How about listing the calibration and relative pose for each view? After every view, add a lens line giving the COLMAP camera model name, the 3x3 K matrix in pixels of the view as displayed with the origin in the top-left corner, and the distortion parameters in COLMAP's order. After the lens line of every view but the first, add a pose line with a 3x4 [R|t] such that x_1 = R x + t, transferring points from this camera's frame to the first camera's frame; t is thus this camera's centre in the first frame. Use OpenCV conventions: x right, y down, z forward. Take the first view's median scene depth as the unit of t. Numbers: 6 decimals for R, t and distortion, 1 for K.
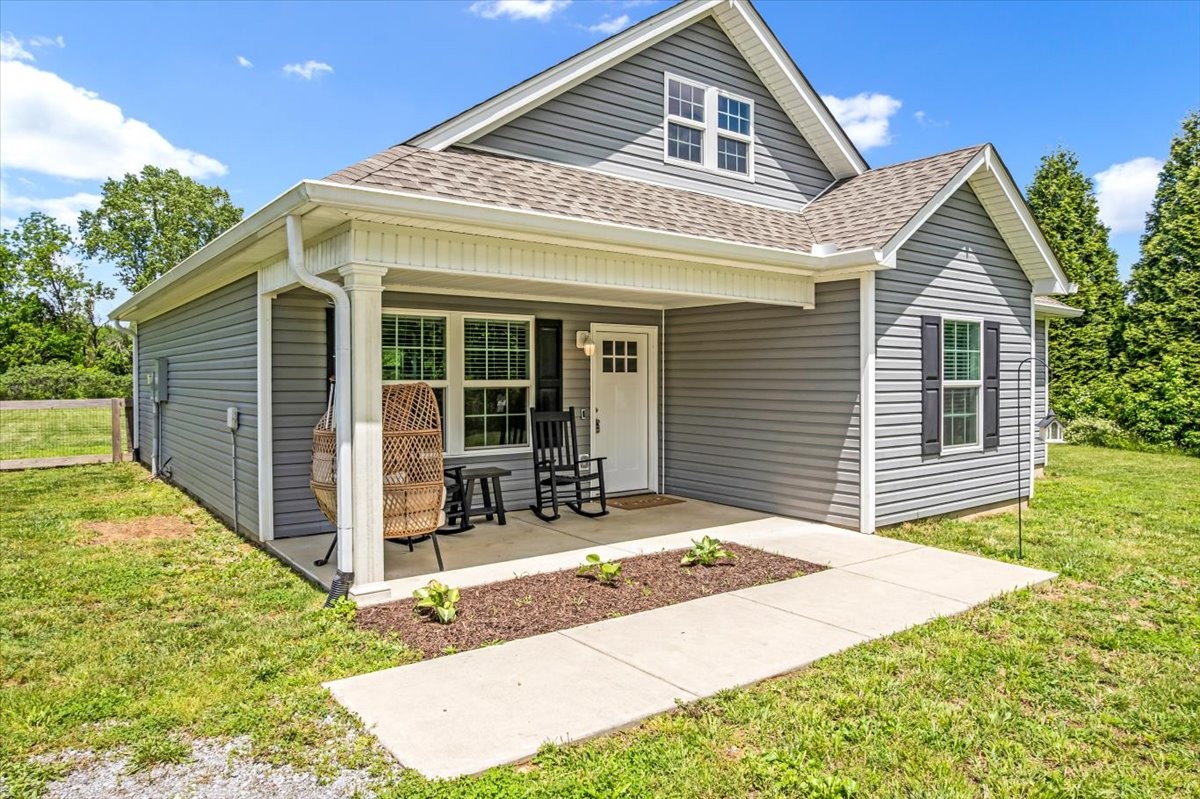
lens RADIAL K [[783.0, 0, 581.4], [0, 783.0, 382.2], [0, 0, 1]] dist [-0.036442, 0.004469]
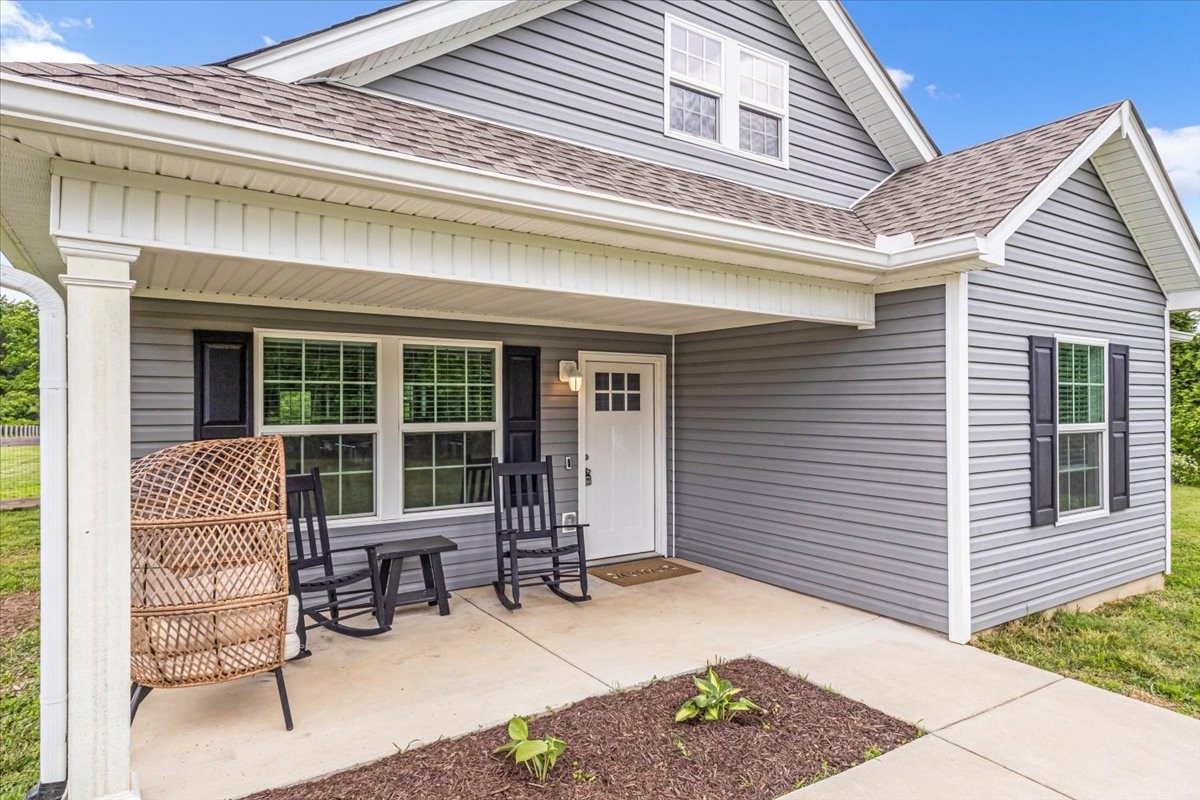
lens RADIAL K [[583.8, 0, 560.8], [0, 583.8, 392.7], [0, 0, 1]] dist [0.012001, 0.000047]
pose [[0.989670, 0.001007, -0.143360, 0.082868], [-0.003873, 0.999798, -0.019715, -0.020538], [0.143311, 0.020066, 0.989474, 0.405446]]
